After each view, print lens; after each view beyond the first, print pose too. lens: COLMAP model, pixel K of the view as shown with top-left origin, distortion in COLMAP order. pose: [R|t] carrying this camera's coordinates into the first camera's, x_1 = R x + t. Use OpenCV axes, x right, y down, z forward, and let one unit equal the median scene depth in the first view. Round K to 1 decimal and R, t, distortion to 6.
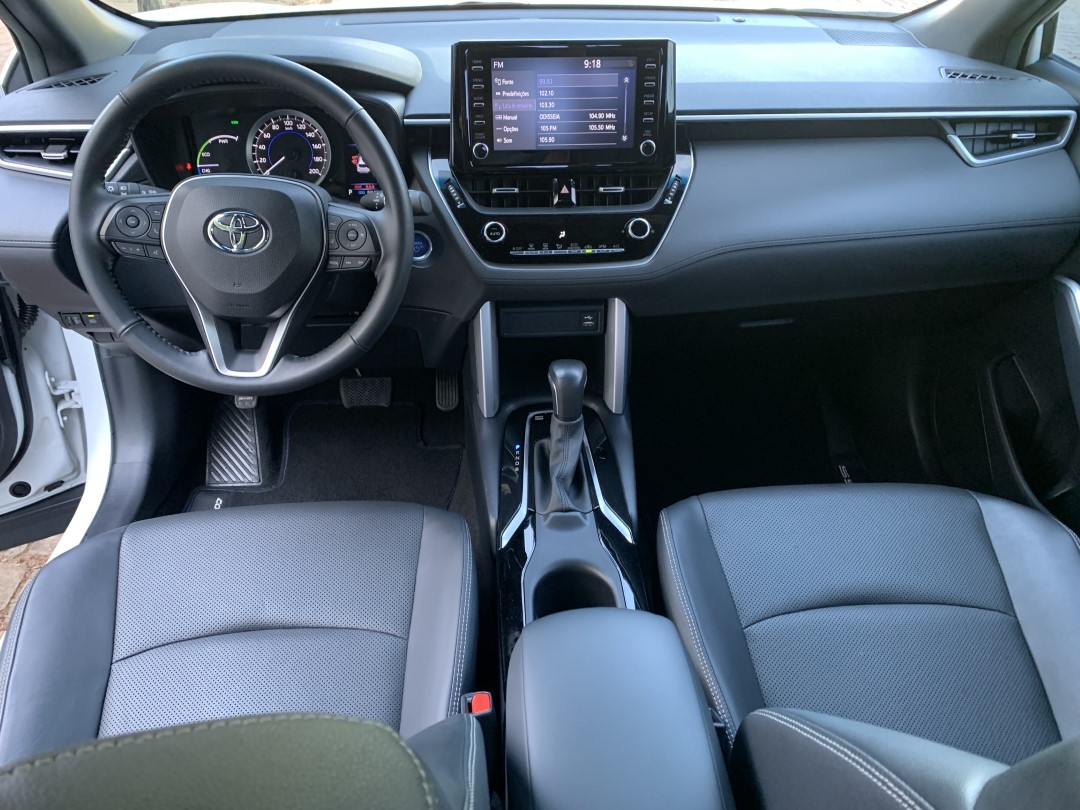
lens RADIAL K [[754.7, 0, 540.0], [0, 754.7, 405.0], [0, 0, 1]] dist [-0.000797, -0.001588]
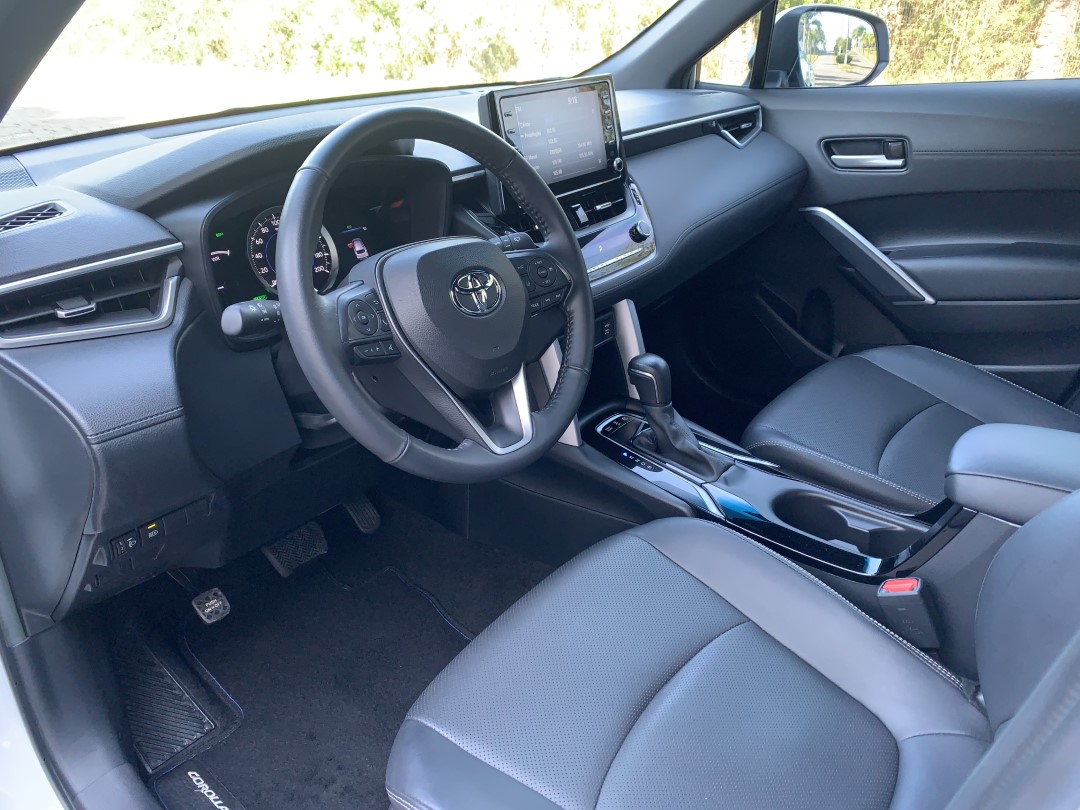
lens RADIAL K [[754.7, 0, 540.0], [0, 754.7, 405.0], [0, 0, 1]] dist [-0.000797, -0.001588]
pose [[0.711608, -0.355722, 0.605868, -0.781032], [0.446067, 0.894998, 0.001561, -0.064846], [-0.542806, 0.269147, 0.795564, 0.240094]]
